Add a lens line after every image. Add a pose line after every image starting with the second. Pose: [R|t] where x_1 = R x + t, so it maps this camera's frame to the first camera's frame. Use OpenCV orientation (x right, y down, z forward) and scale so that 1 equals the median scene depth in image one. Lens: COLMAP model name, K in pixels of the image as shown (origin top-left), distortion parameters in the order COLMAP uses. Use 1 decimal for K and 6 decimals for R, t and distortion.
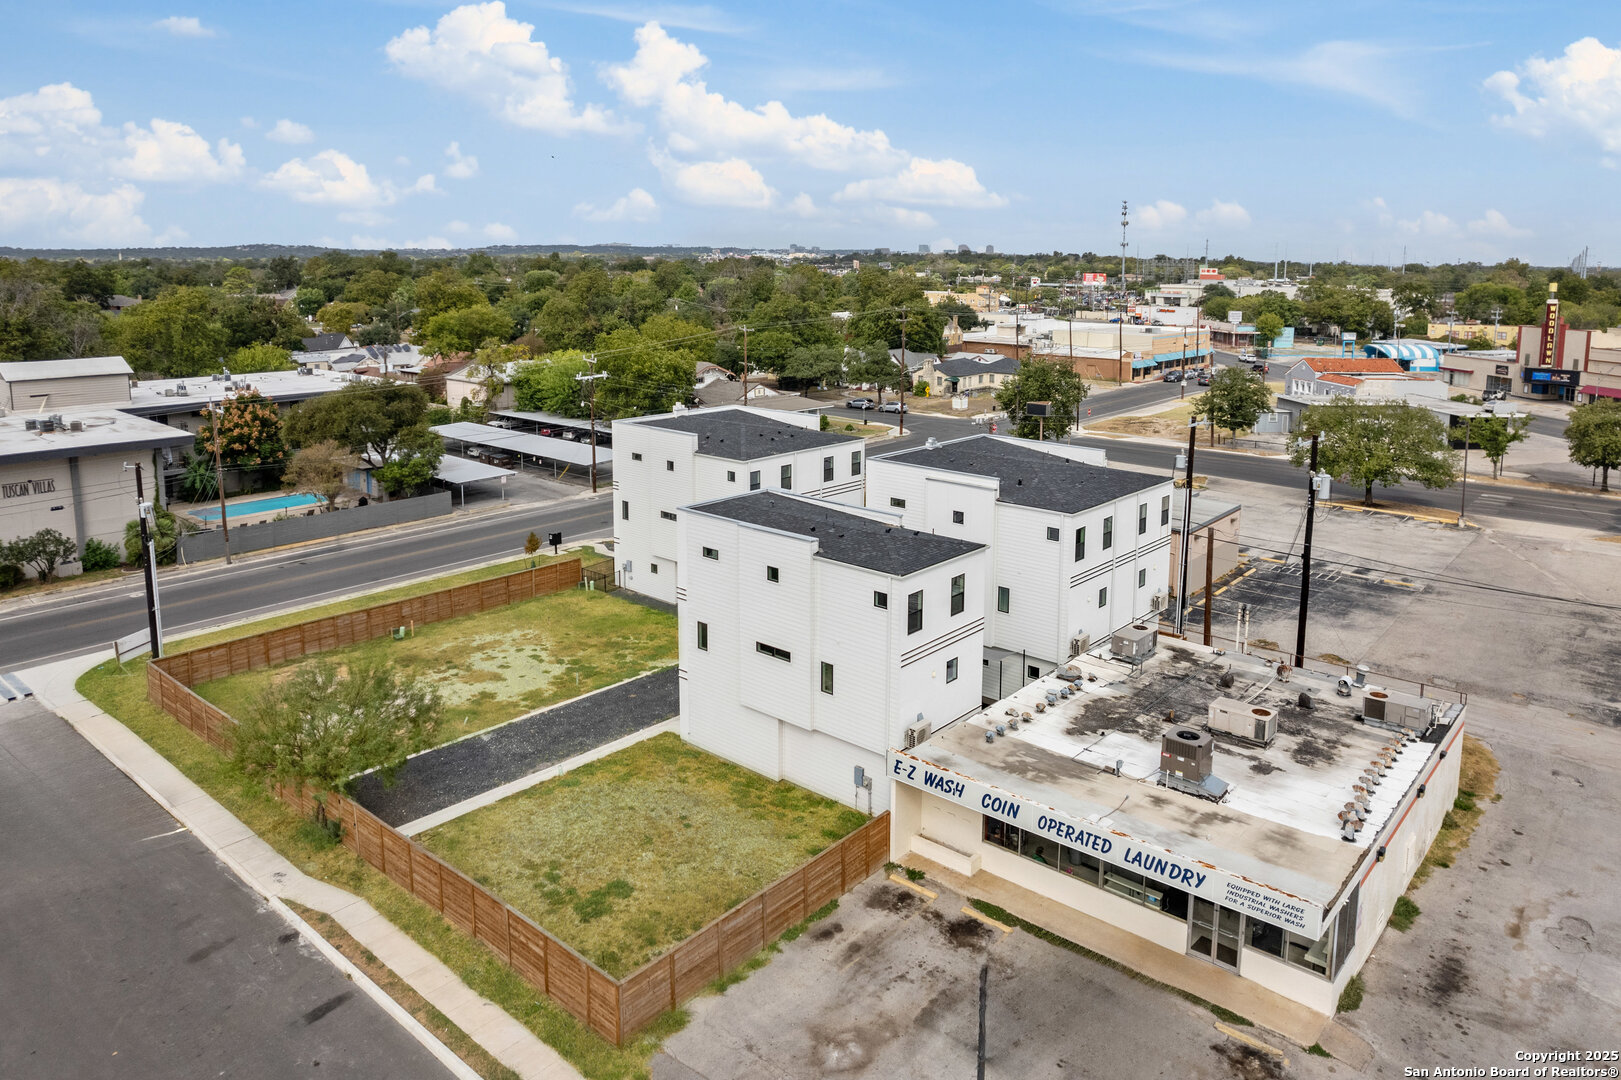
lens RADIAL K [[1072.3, 0, 808.8], [0, 1072.3, 506.1], [0, 0, 1]] dist [-0.070453, 0.063579]
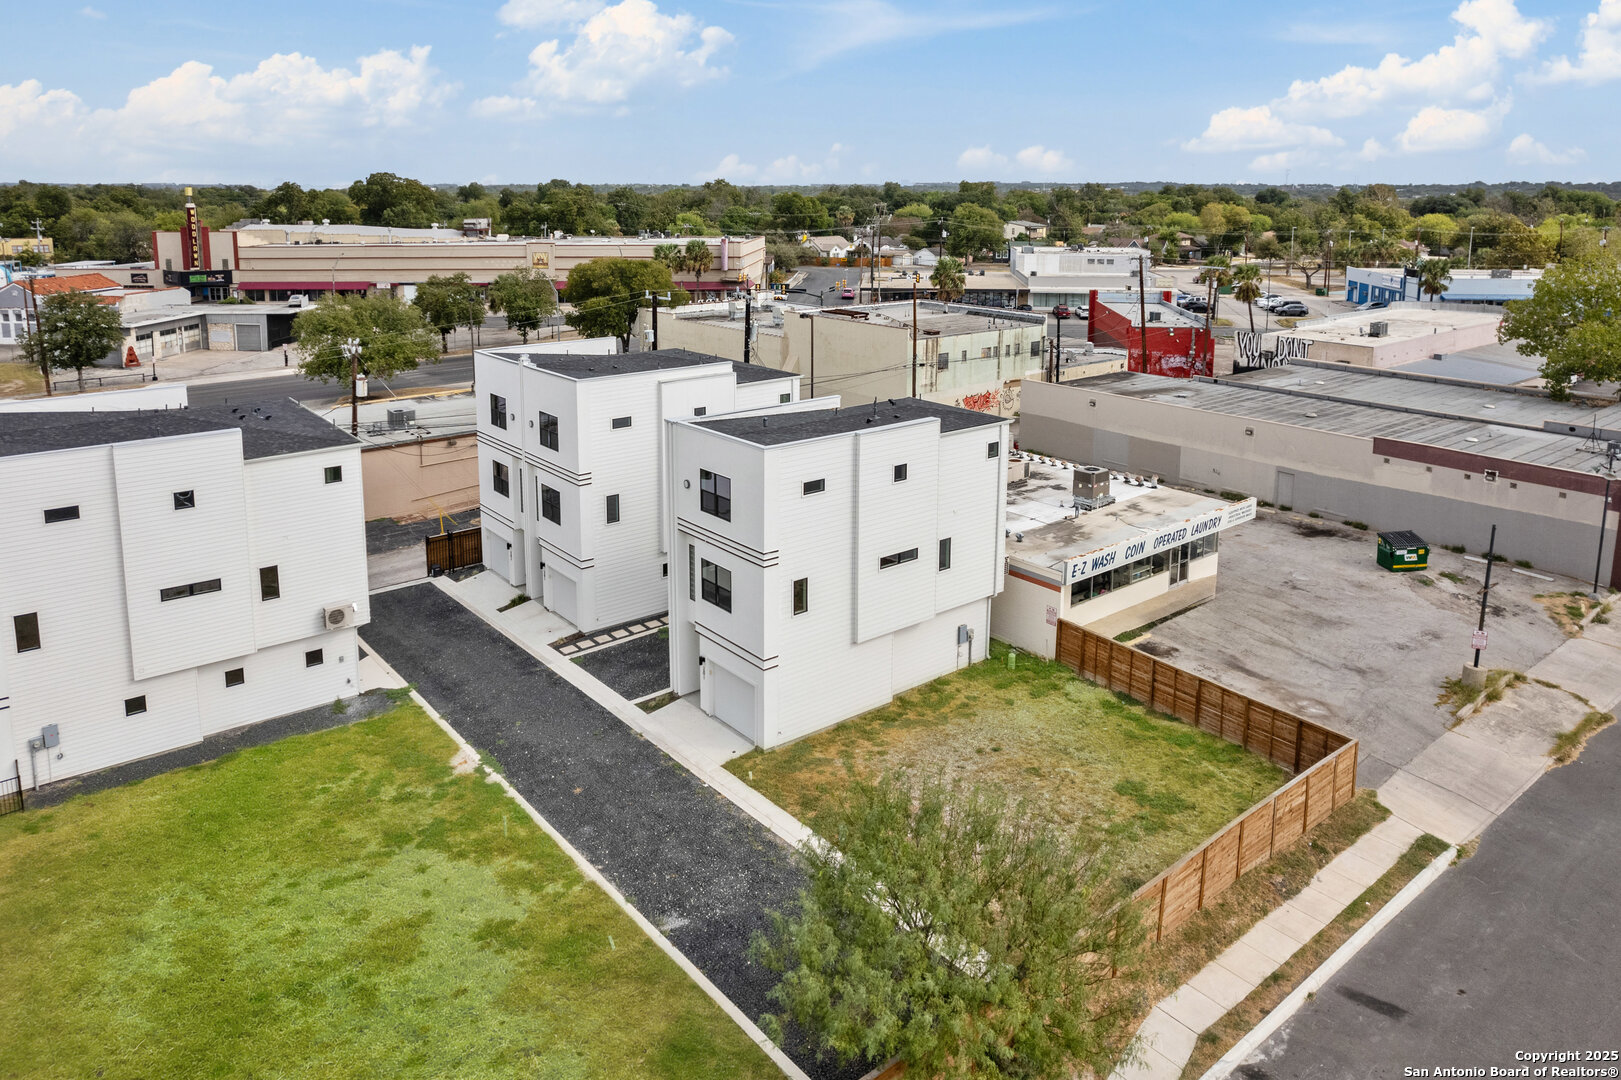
lens RADIAL K [[1072.3, 0, 808.8], [0, 1072.3, 506.1], [0, 0, 1]] dist [-0.070453, 0.063579]
pose [[0.175784, -0.291420, 0.940306, -0.884266], [0.221658, 0.942368, 0.250621, -0.150193], [-0.959150, 0.164371, 0.230248, 0.858846]]
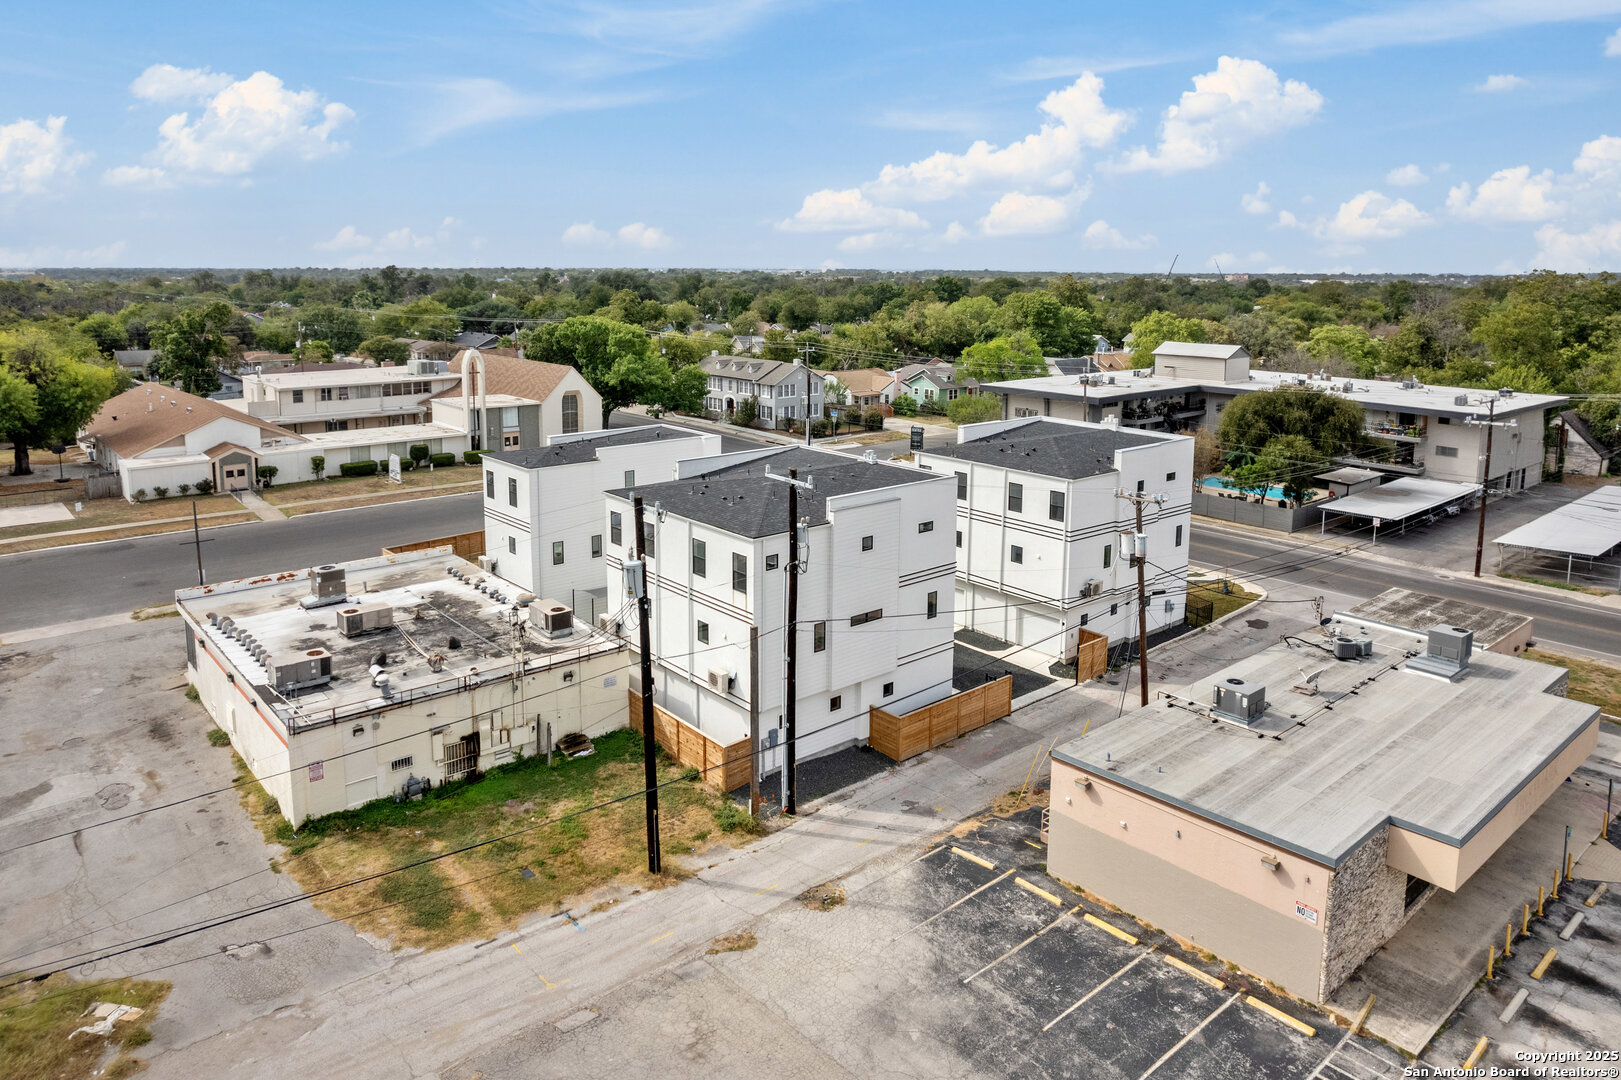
lens RADIAL K [[1072.3, 0, 808.8], [0, 1072.3, 506.1], [0, 0, 1]] dist [-0.070453, 0.063579]
pose [[-0.137672, 0.207178, -0.968568, 1.384814], [-0.229614, 0.944564, 0.234681, -0.301364], [0.963496, 0.254706, -0.082469, 1.438278]]
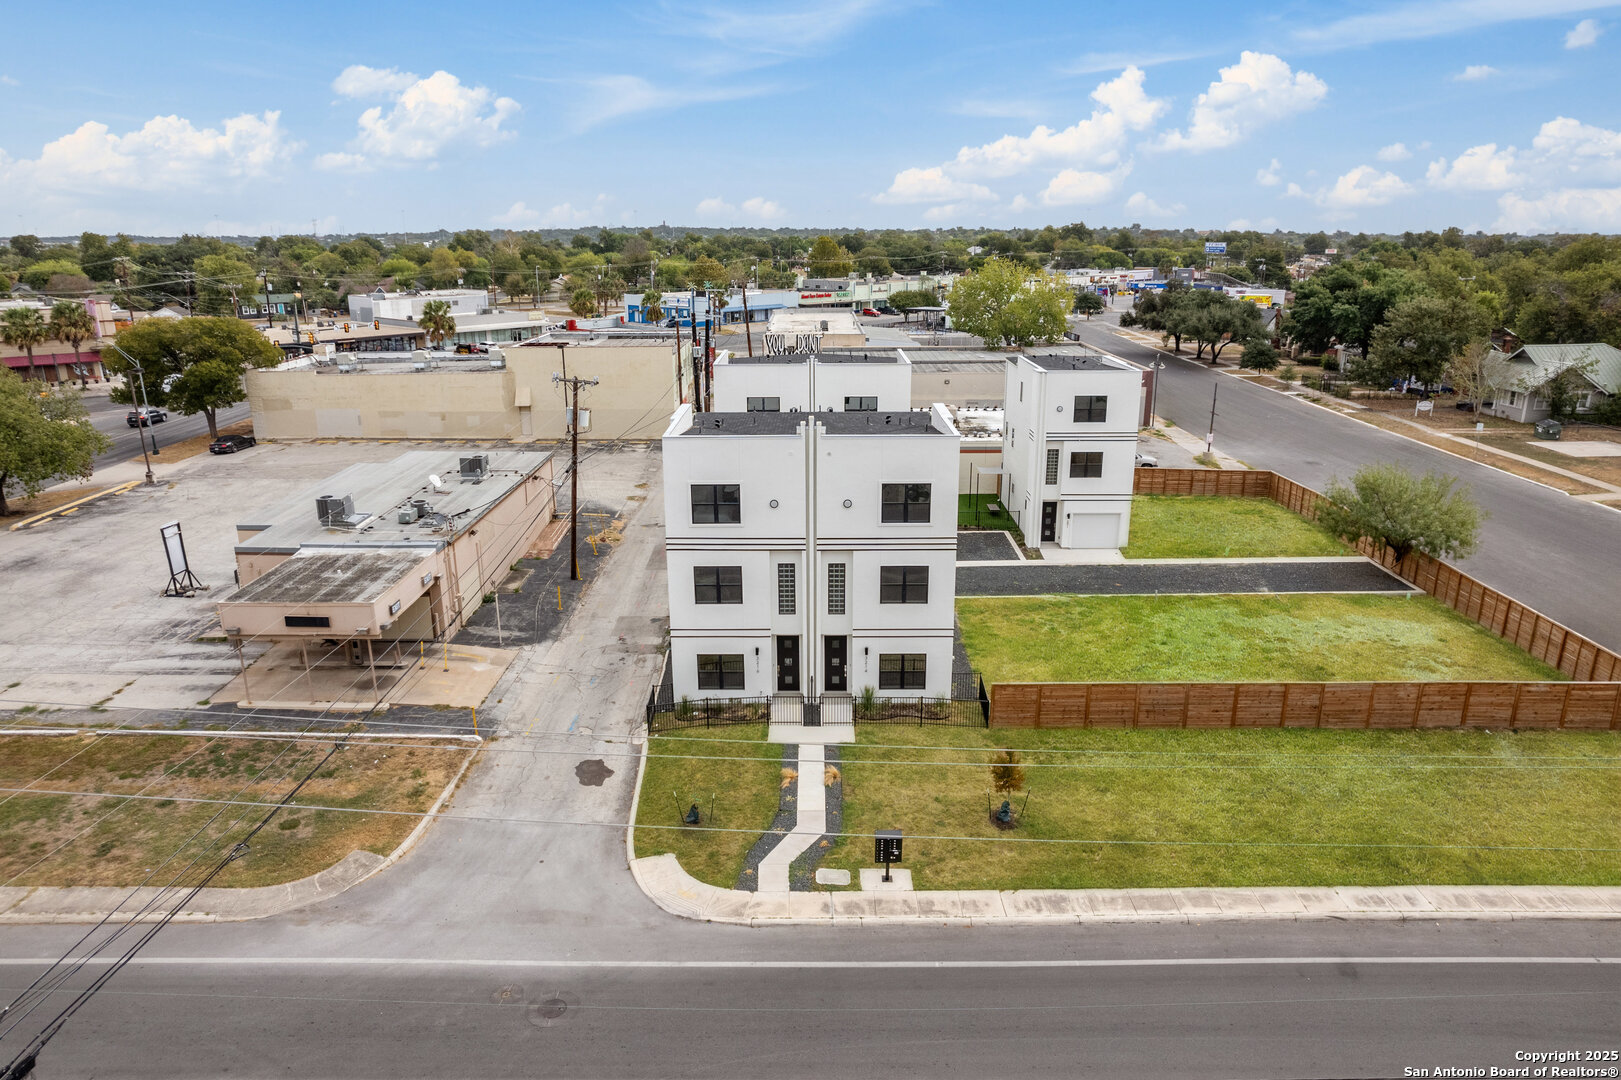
lens RADIAL K [[1052.7, 0, 810.5], [0, 1052.7, 540.0], [0, 0, 1]] dist [-0.080151, 0.074573]
pose [[-0.655873, -0.217797, 0.722769, -0.911370], [0.167548, 0.891589, 0.420710, -0.464407], [-0.736042, 0.397031, -0.548278, 2.267841]]
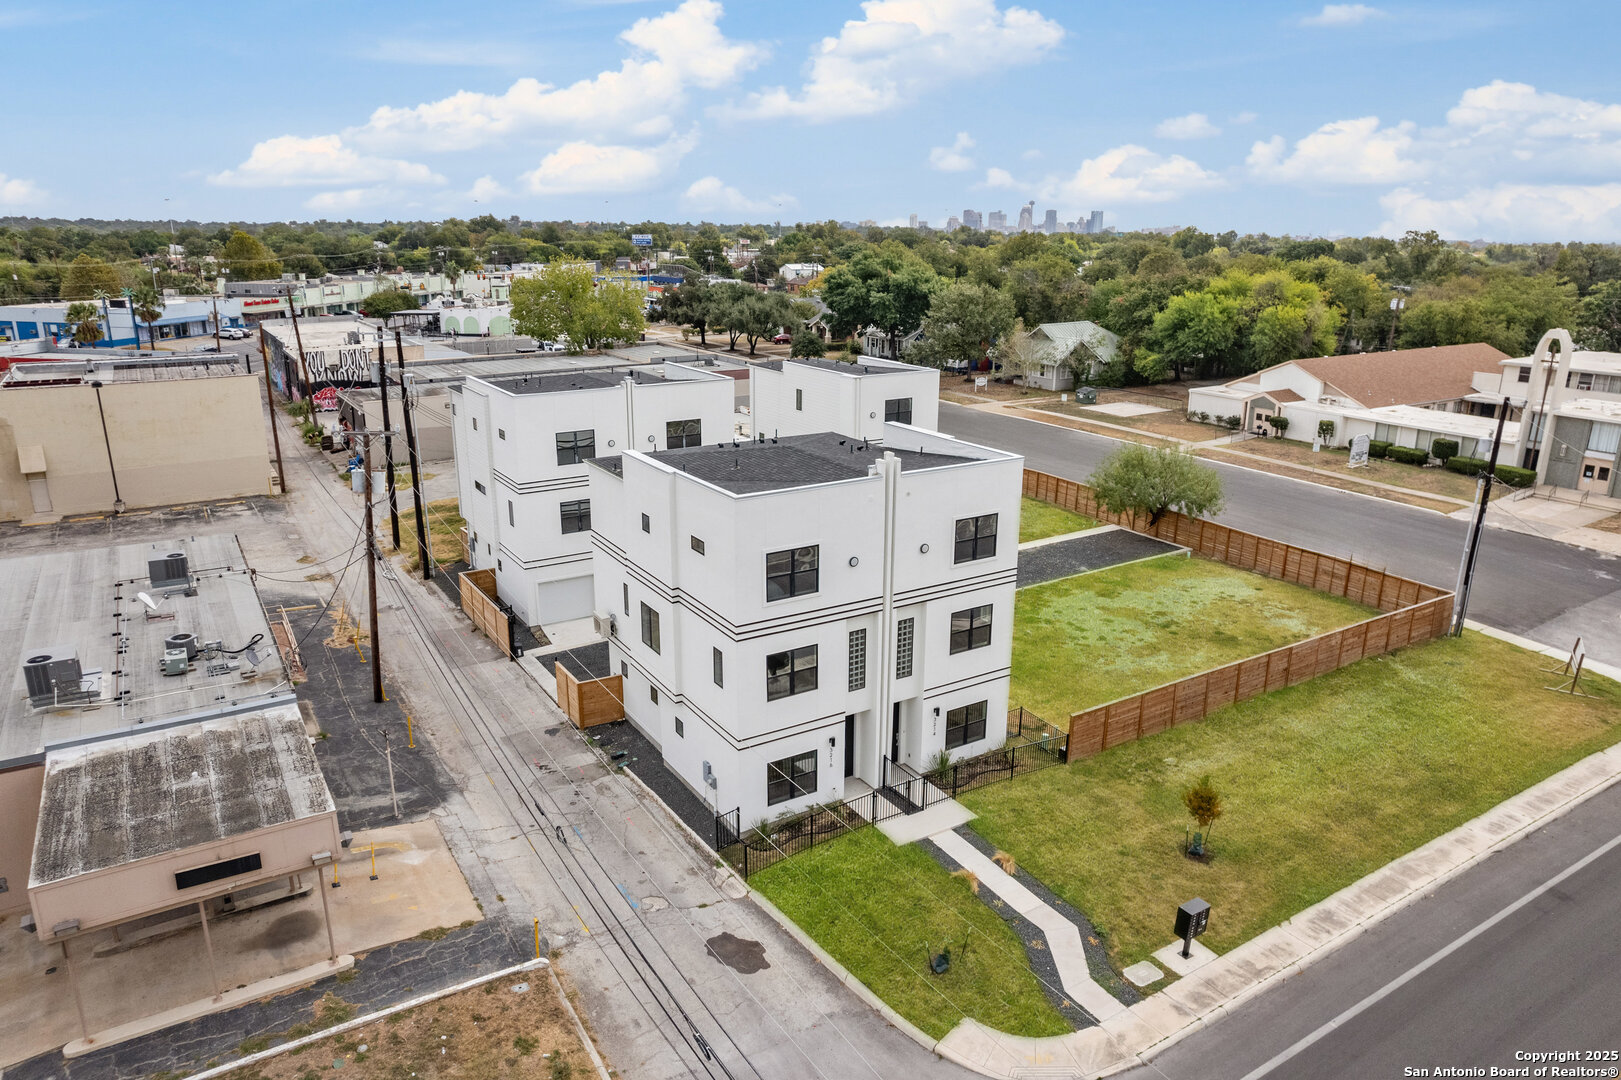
lens RADIAL K [[1075.5, 0, 810.5], [0, 1075.5, 540.0], [0, 0, 1]] dist [-0.073030, 0.064094]
pose [[-0.958373, -0.094277, 0.269506, -0.377030], [0.049713, 0.874398, 0.482657, -0.503148], [-0.281159, 0.475963, -0.833312, 2.429007]]
